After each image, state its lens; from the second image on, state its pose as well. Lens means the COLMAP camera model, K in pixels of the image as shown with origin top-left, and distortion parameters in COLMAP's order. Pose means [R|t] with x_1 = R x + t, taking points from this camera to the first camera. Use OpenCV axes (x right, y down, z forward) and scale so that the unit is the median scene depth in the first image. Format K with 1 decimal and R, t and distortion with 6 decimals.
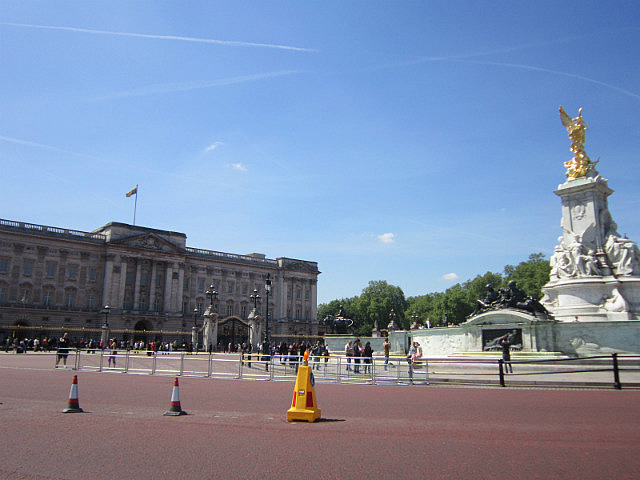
lens RADIAL K [[512.2, 0, 321.6], [0, 512.2, 239.7], [0, 0, 1]] dist [-0.070542, 0.038953]
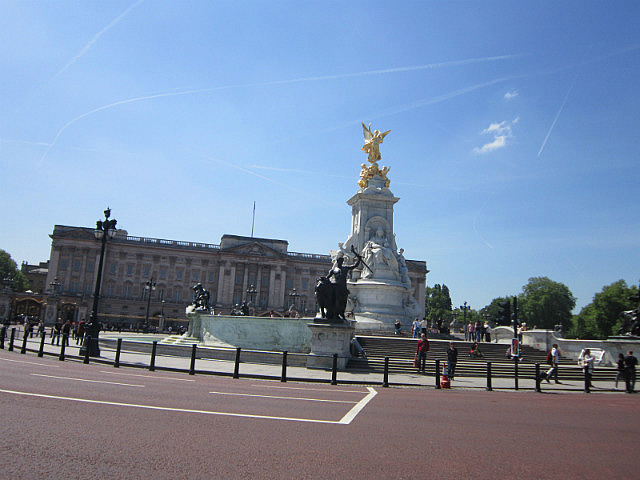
lens RADIAL K [[512.2, 0, 321.6], [0, 512.2, 239.7], [0, 0, 1]] dist [-0.070542, 0.038953]
pose [[0.890477, -0.044109, -0.452886, 0.373521], [0.046204, 0.998911, -0.006443, -0.003304], [0.452677, -0.015188, 0.891545, -0.018072]]
